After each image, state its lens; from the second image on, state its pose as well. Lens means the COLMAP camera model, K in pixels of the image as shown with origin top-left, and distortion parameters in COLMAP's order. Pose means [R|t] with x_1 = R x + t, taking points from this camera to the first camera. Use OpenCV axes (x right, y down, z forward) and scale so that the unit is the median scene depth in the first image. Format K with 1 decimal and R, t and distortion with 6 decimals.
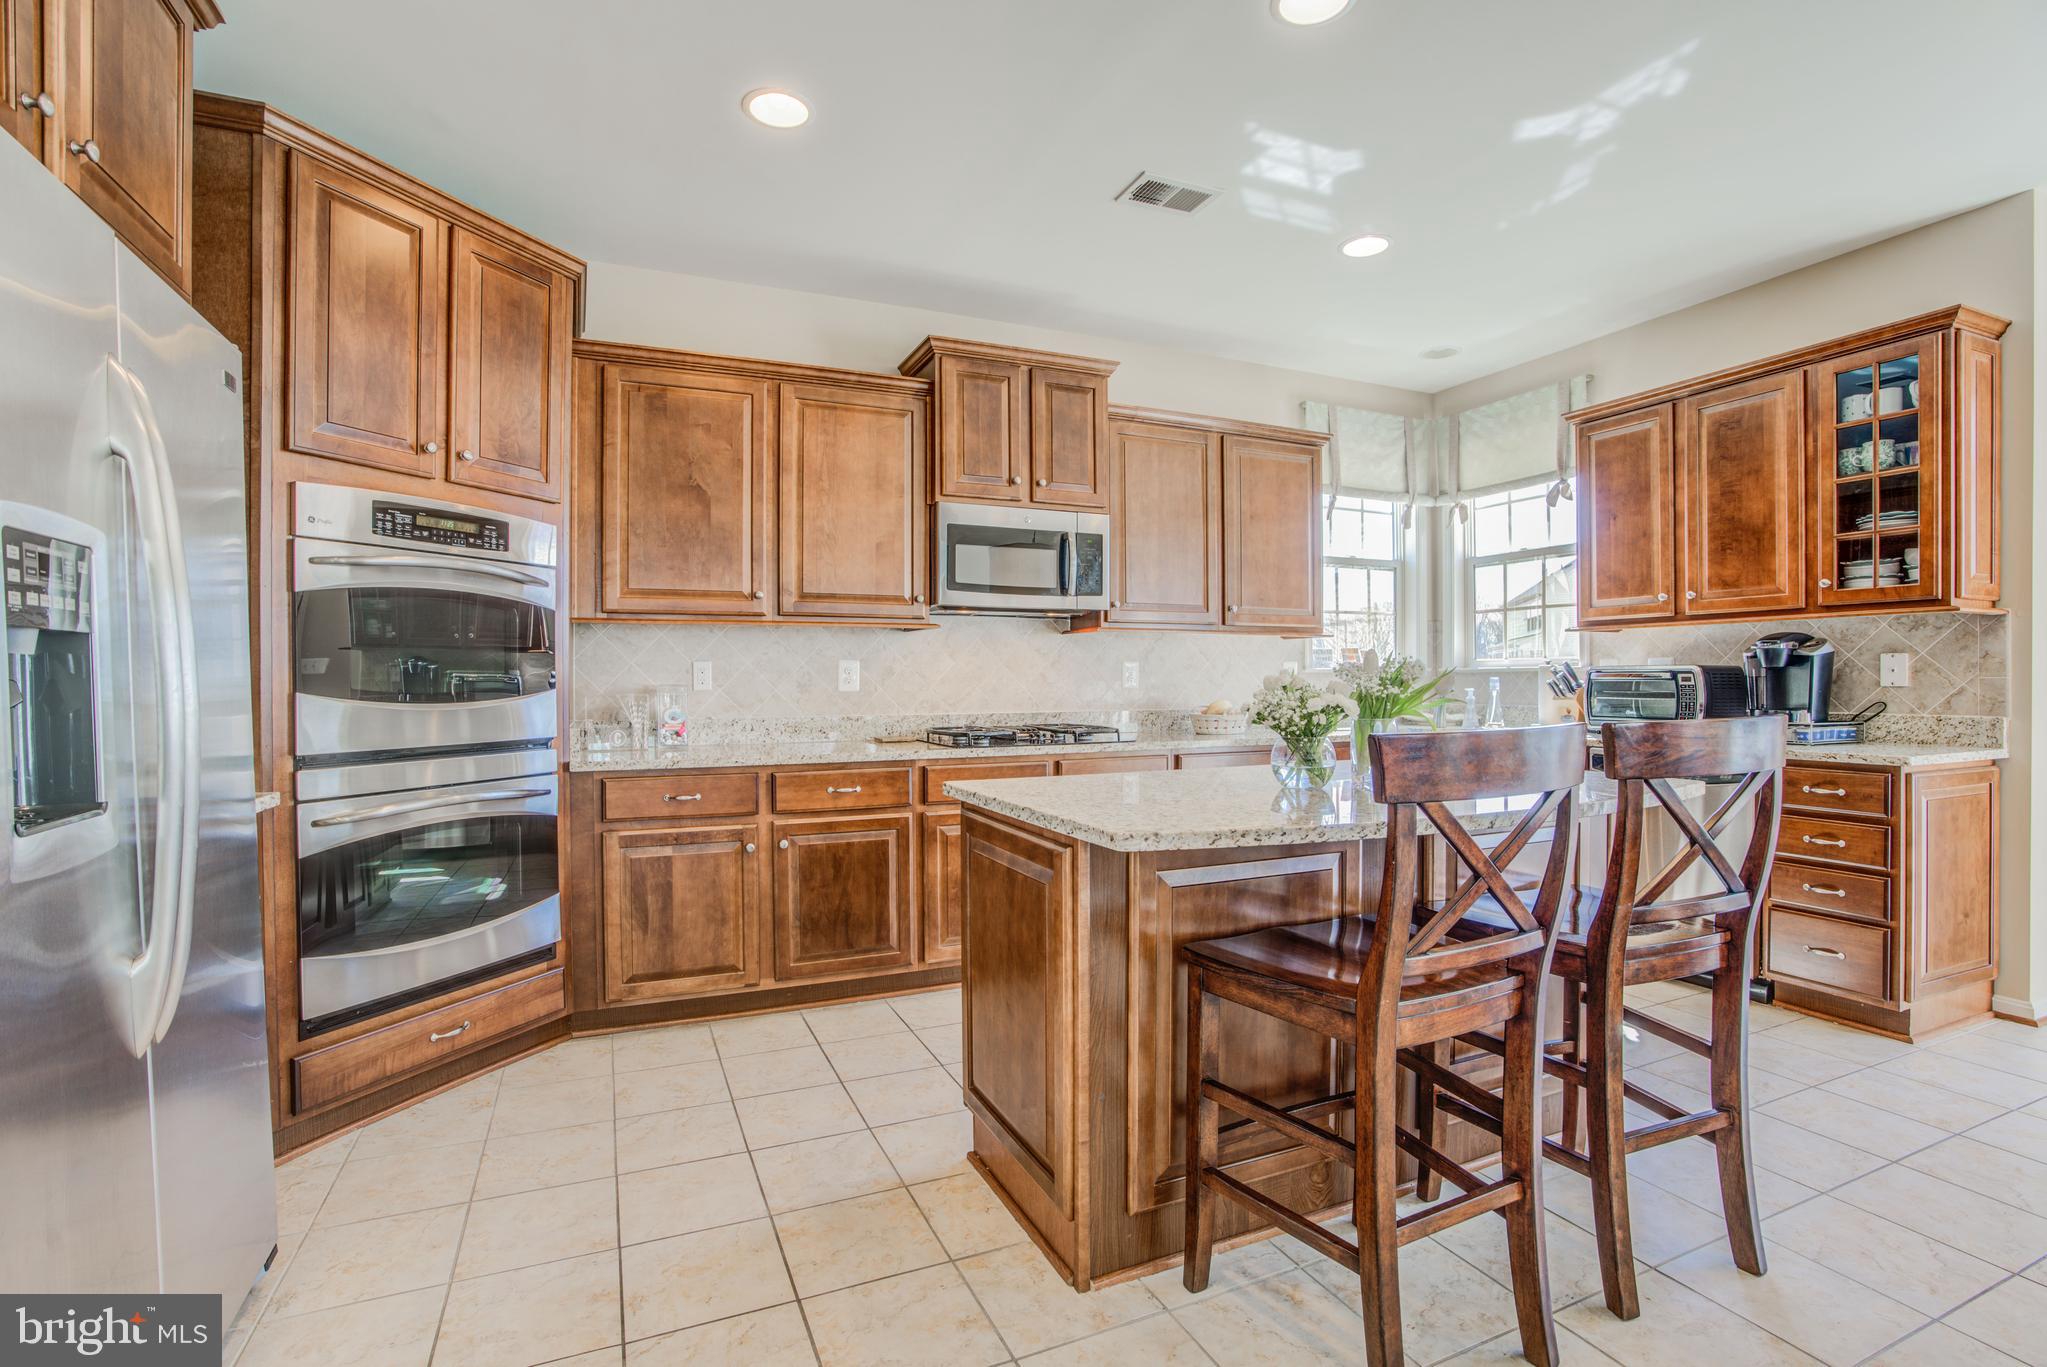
lens RADIAL K [[957.6, 0, 1016.6], [0, 957.6, 687.8], [0, 0, 1]] dist [-0.040765, 0.009997]
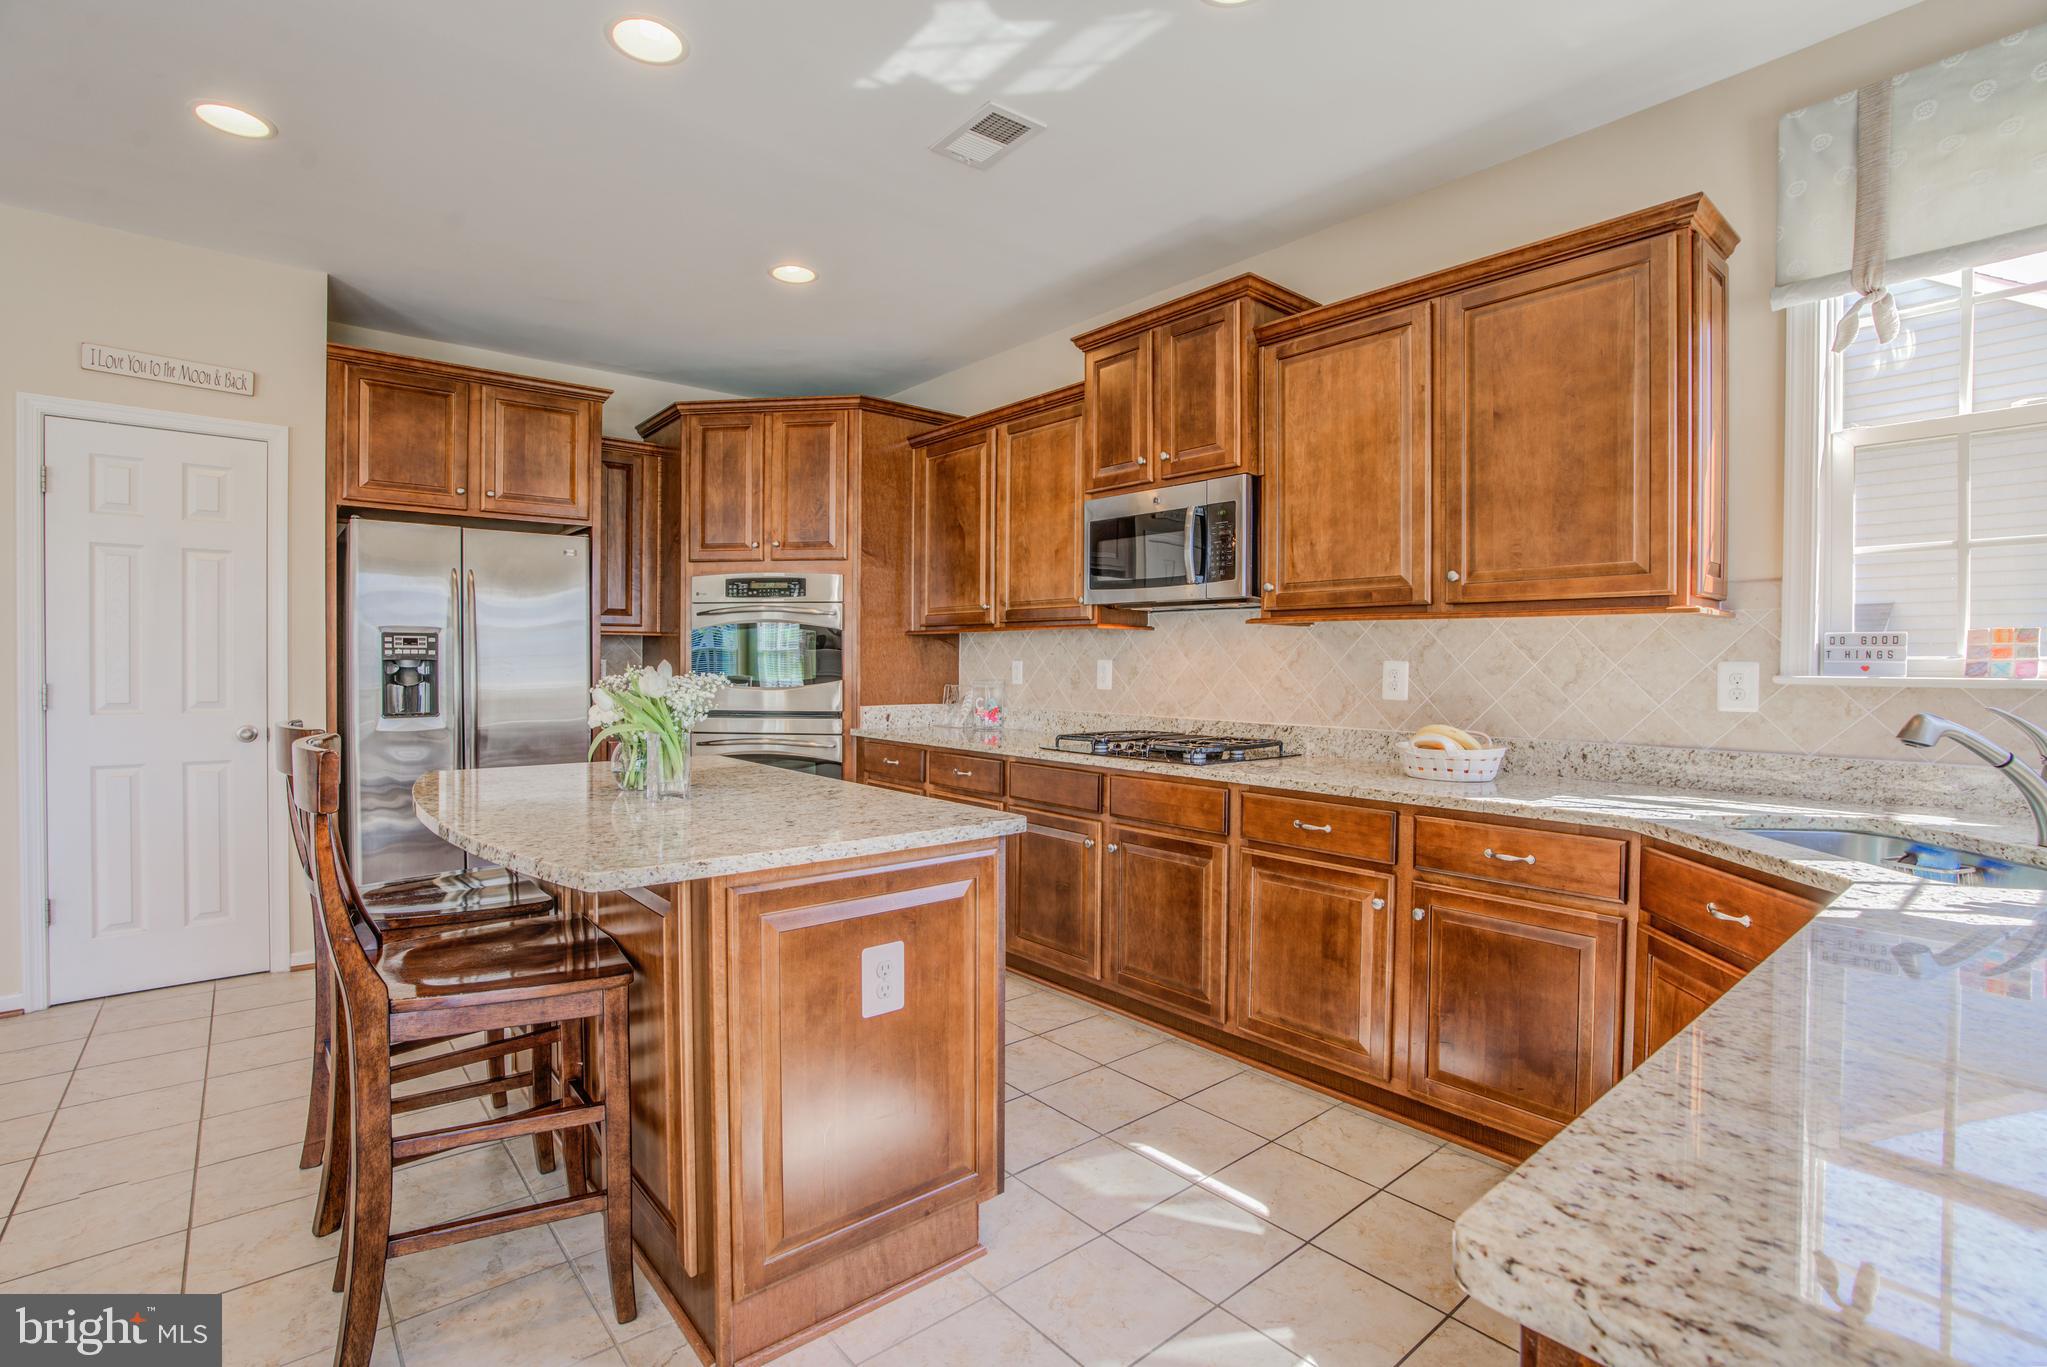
lens RADIAL K [[957.6, 0, 1010.1], [0, 957.6, 686.5], [0, 0, 1]] dist [-0.040765, 0.009997]
pose [[0.275490, 0.031218, -0.960797, 0.897469], [-0.016395, 0.999480, 0.027774, -0.030046], [0.961164, 0.008101, 0.275859, 0.684230]]
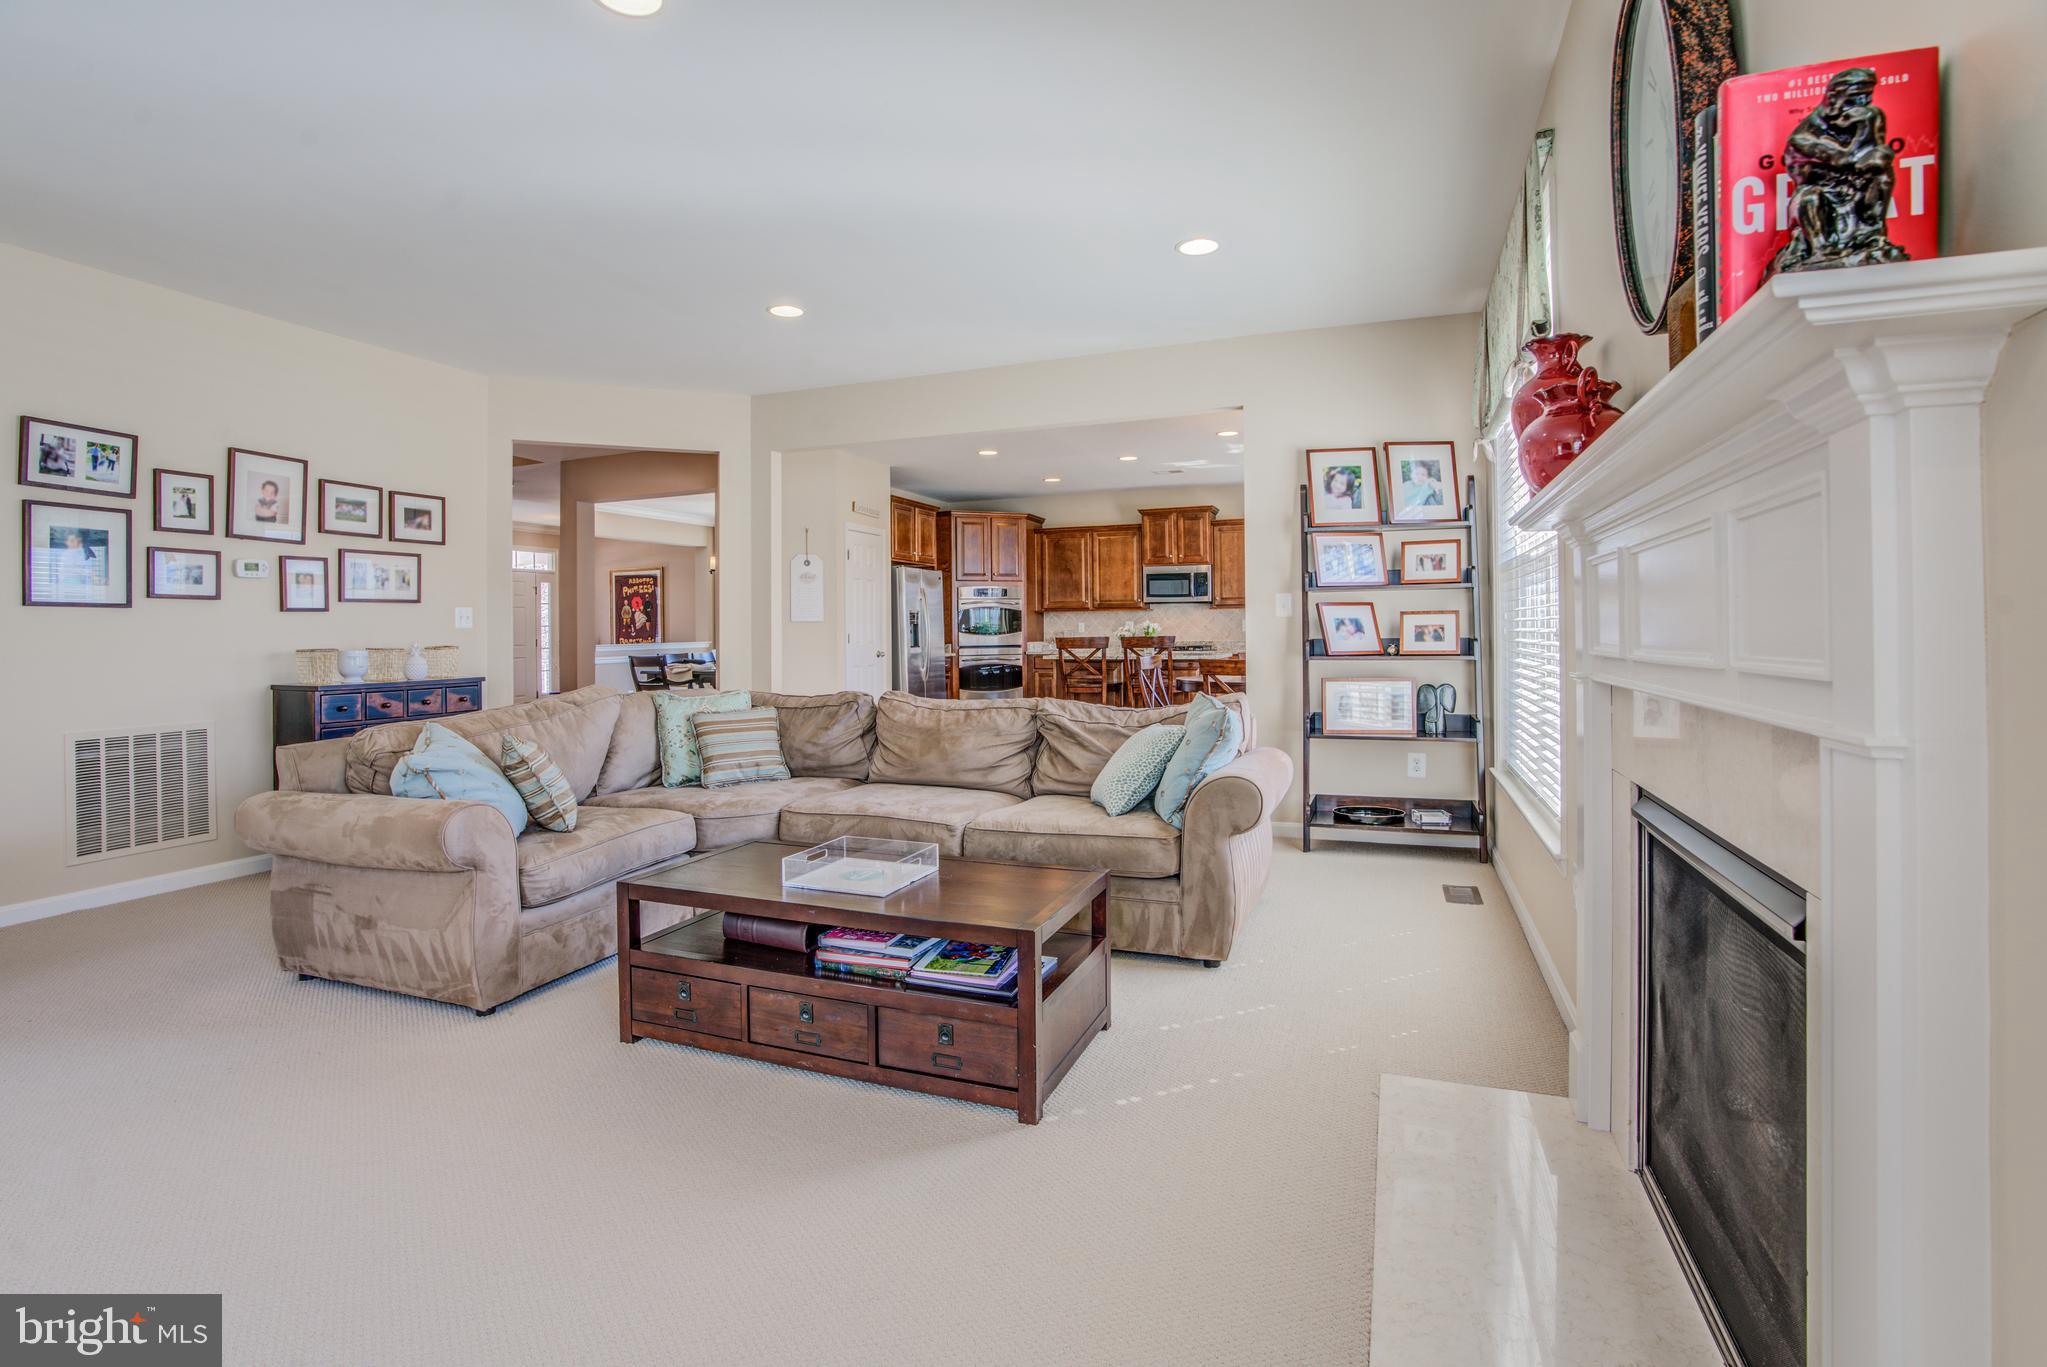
lens RADIAL K [[957.6, 0, 1020.3], [0, 957.6, 624.6], [0, 0, 1]] dist [-0.040765, 0.009997]
pose [[0.717971, -0.007501, -0.696032, 1.735520], [0.001033, 0.999952, -0.009711, 0.008291], [0.696072, 0.006253, 0.717945, -1.387328]]
